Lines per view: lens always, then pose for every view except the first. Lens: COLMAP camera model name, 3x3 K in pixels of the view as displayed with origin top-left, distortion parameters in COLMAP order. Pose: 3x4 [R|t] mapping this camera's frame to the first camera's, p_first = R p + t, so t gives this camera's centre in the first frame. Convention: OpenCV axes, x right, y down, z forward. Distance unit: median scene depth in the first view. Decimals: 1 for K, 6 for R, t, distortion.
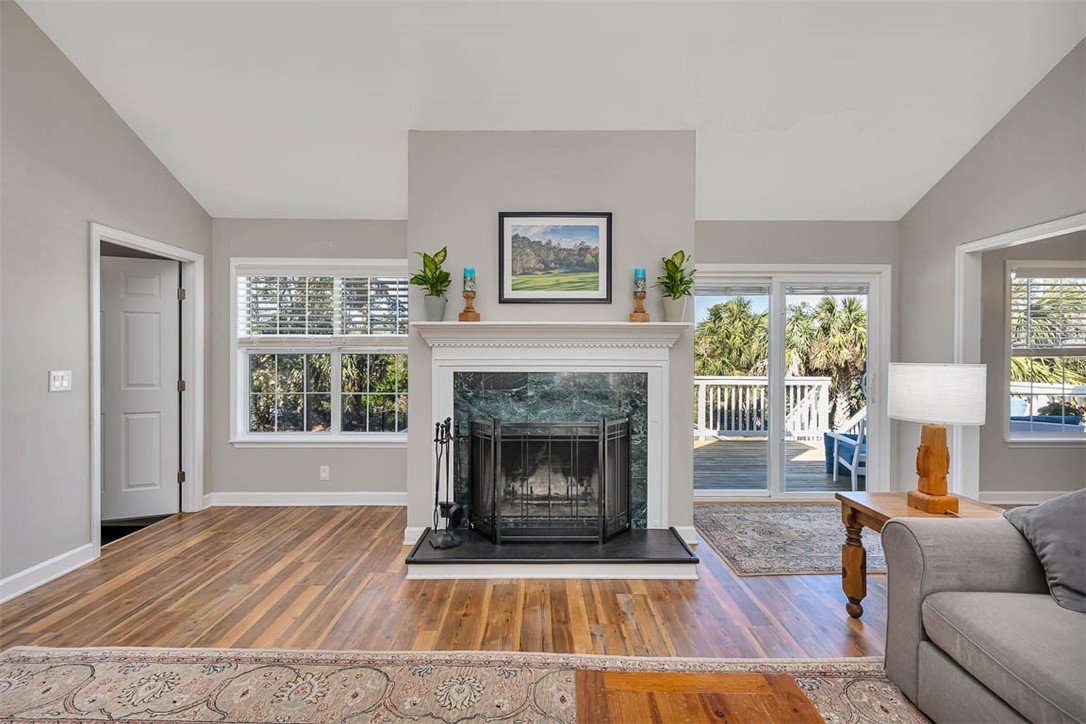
lens RADIAL K [[460.5, 0, 542.9], [0, 460.5, 358.4], [0, 0, 1]] dist [0.000671, 0.000366]
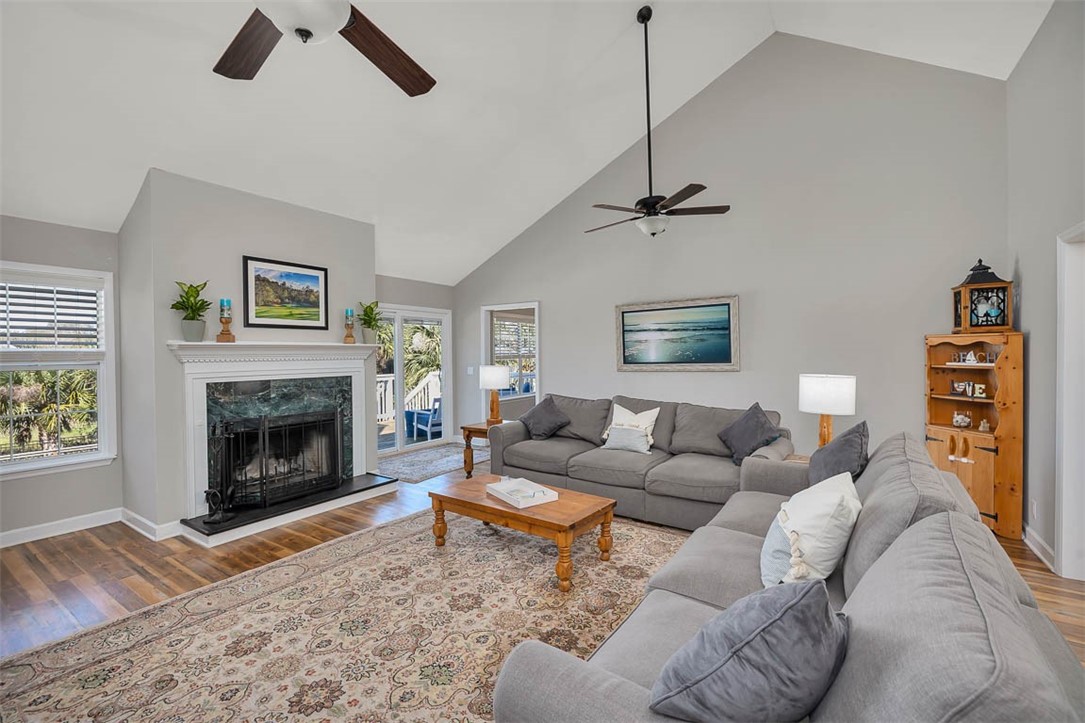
lens RADIAL K [[460.1, 0, 541.3], [0, 460.1, 357.8], [0, 0, 1]] dist [-0.001407, 0.000030]
pose [[0.563665, -0.016002, 0.825849, -0.686573], [0.017958, 0.999813, 0.007116, -0.028935], [-0.825808, 0.010819, 0.563847, -0.394698]]
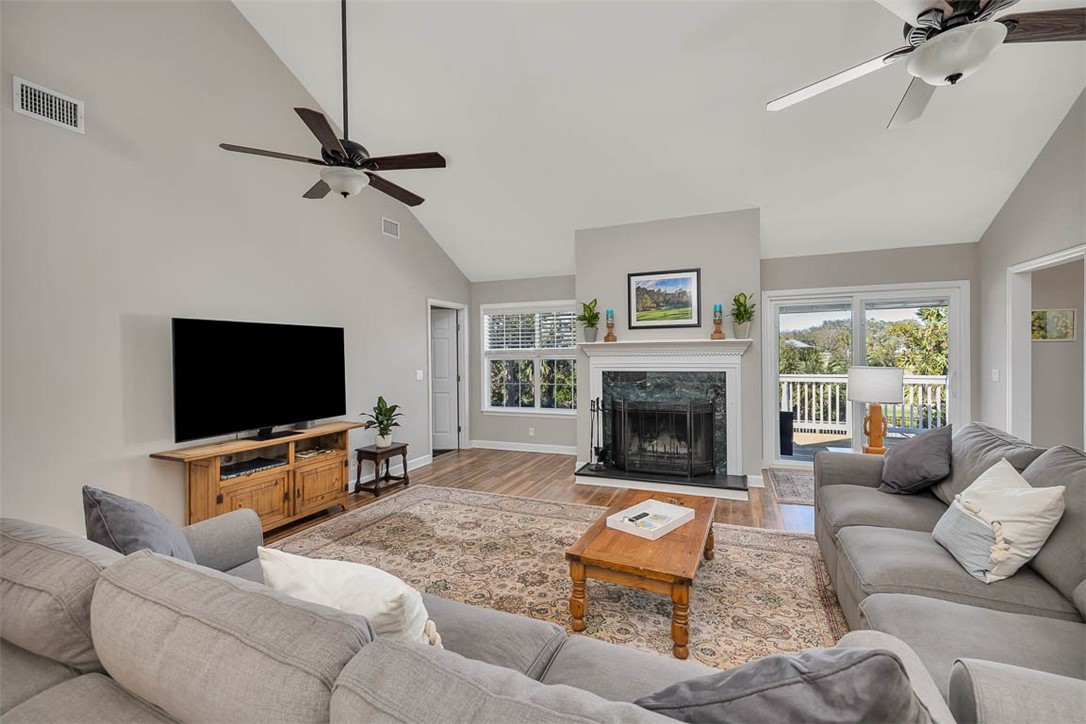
lens RADIAL K [[460.5, 0, 542.9], [0, 460.5, 358.4], [0, 0, 1]] dist [0.000671, 0.000366]
pose [[0.922123, -0.008935, -0.386794, 0.257419], [0.010950, 0.999936, 0.003008, -0.024539], [0.386743, -0.007009, 0.922161, -0.634464]]
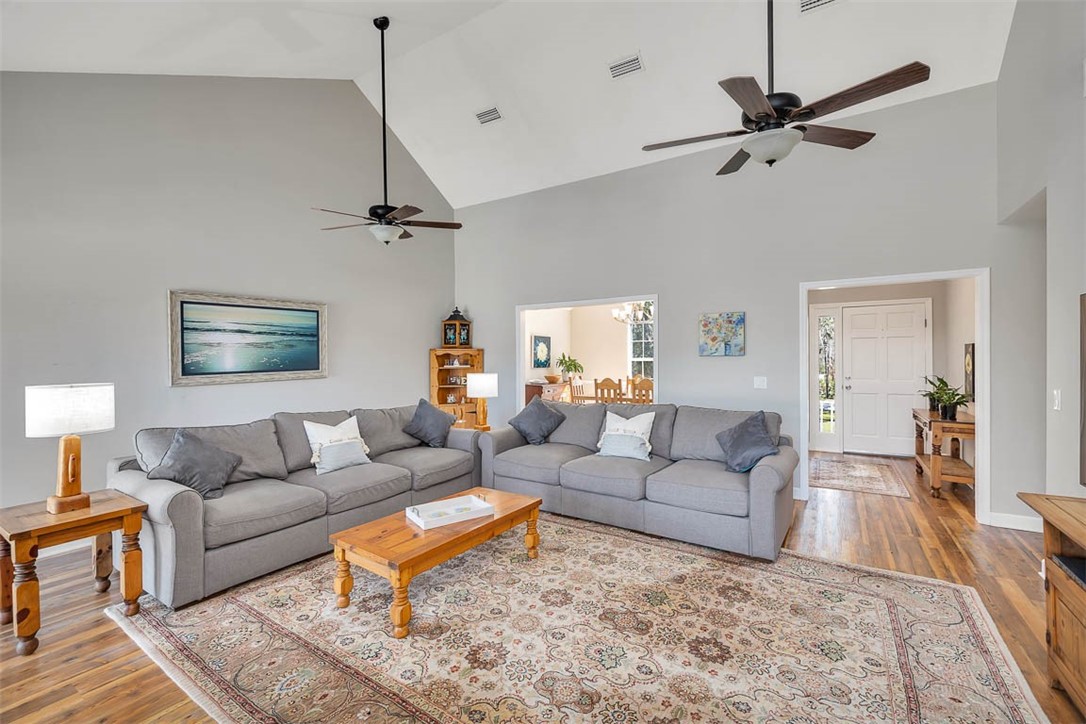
lens RADIAL K [[460.5, 0, 542.9], [0, 460.5, 358.4], [0, 0, 1]] dist [0.000671, 0.000366]
pose [[-0.840158, -0.000233, 0.542342, -0.535257], [0.007503, 0.999899, 0.012052, -0.041288], [-0.542290, 0.014195, -0.840071, 0.875450]]
